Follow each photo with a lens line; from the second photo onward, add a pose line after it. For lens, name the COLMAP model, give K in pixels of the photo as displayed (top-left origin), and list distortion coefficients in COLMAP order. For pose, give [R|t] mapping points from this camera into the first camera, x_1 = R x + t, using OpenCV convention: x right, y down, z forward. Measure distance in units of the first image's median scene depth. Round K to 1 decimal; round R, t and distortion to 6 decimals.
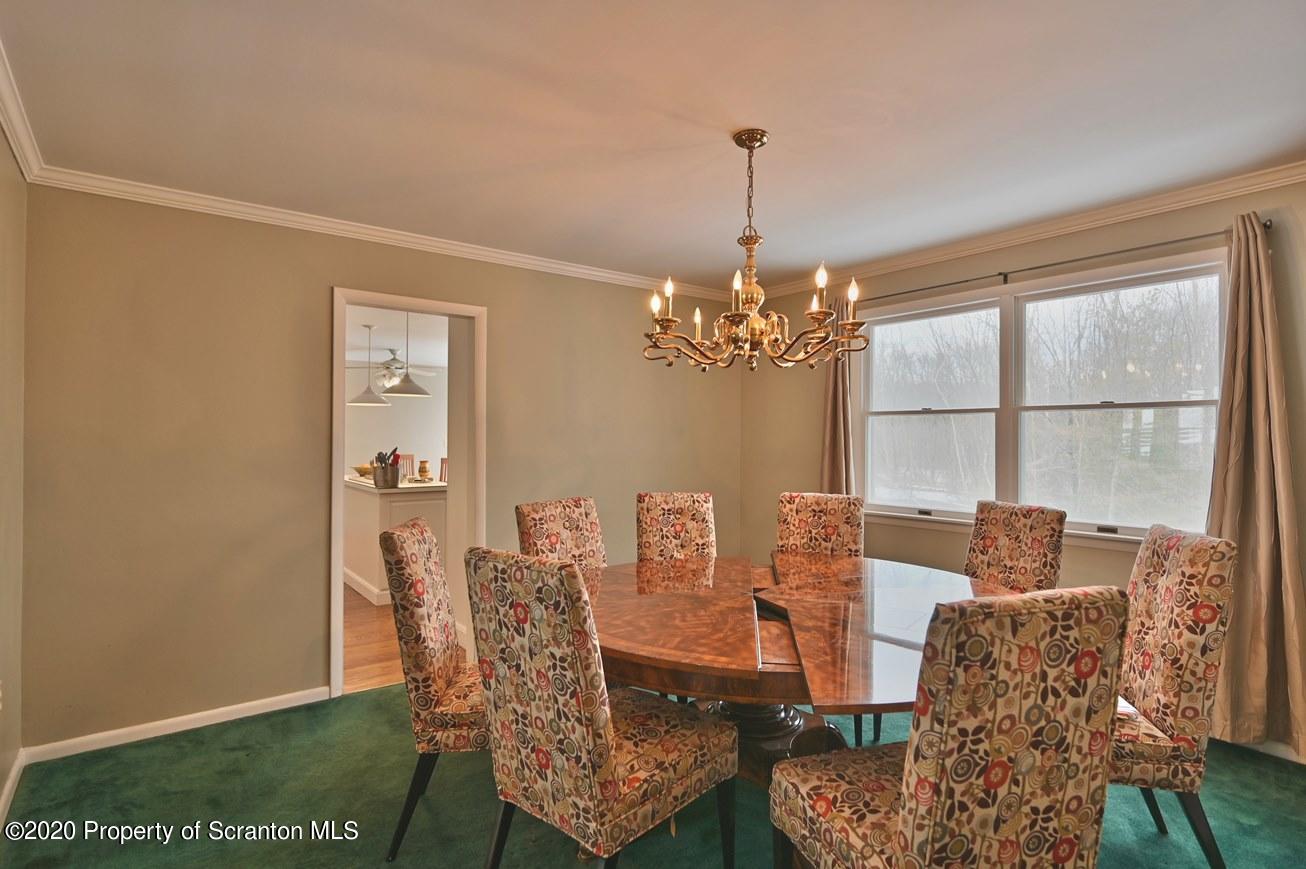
lens RADIAL K [[658.2, 0, 653.0], [0, 658.2, 434.5], [0, 0, 1]] dist [0.000999, 0.000883]
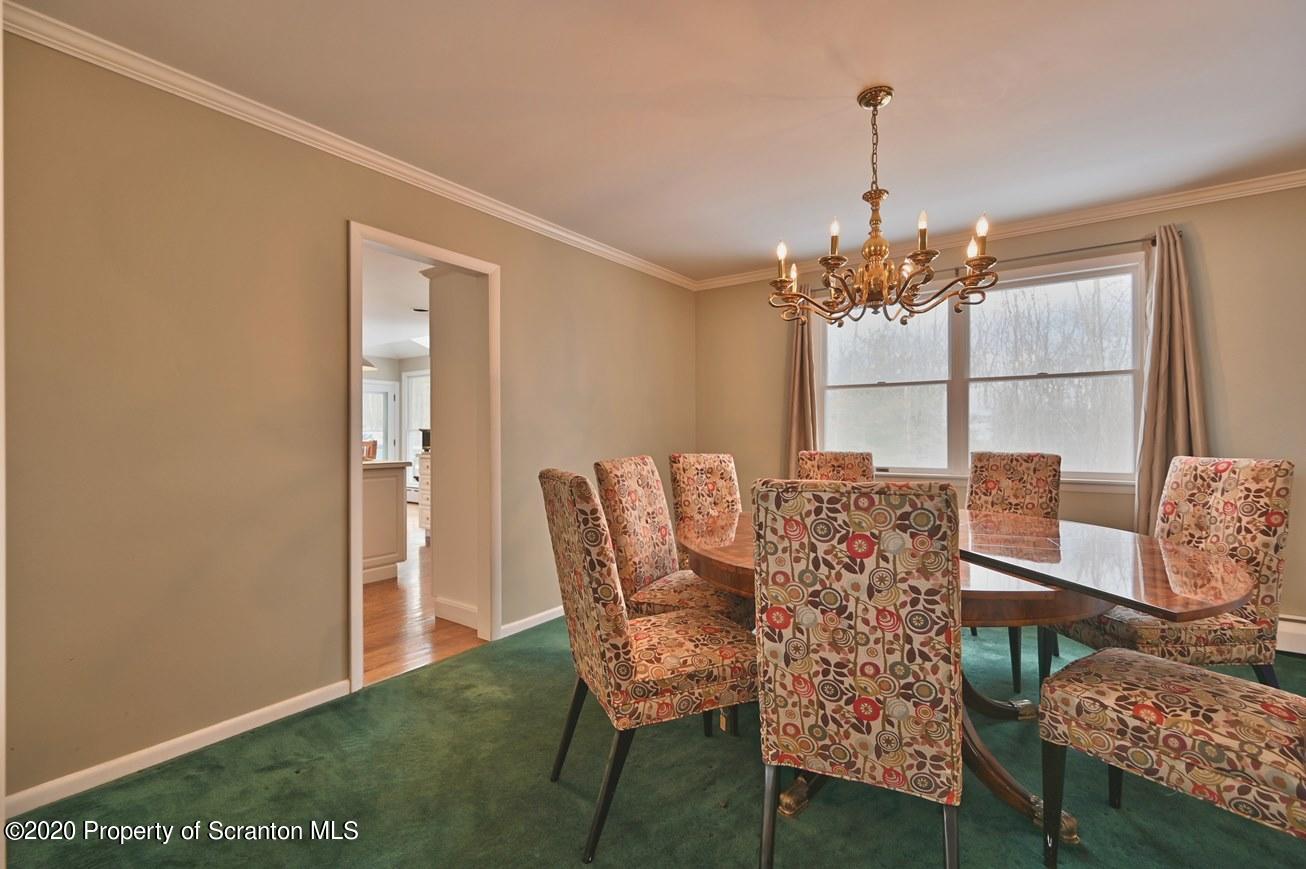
lens RADIAL K [[567.6, 0, 653.0], [0, 567.6, 434.5], [0, 0, 1]] dist [0.003363, -0.000443]
pose [[0.958637, -0.005662, 0.284574, -0.403386], [0.003795, 0.999968, 0.007111, 0.068916], [-0.284605, -0.005737, 0.958628, 0.210525]]
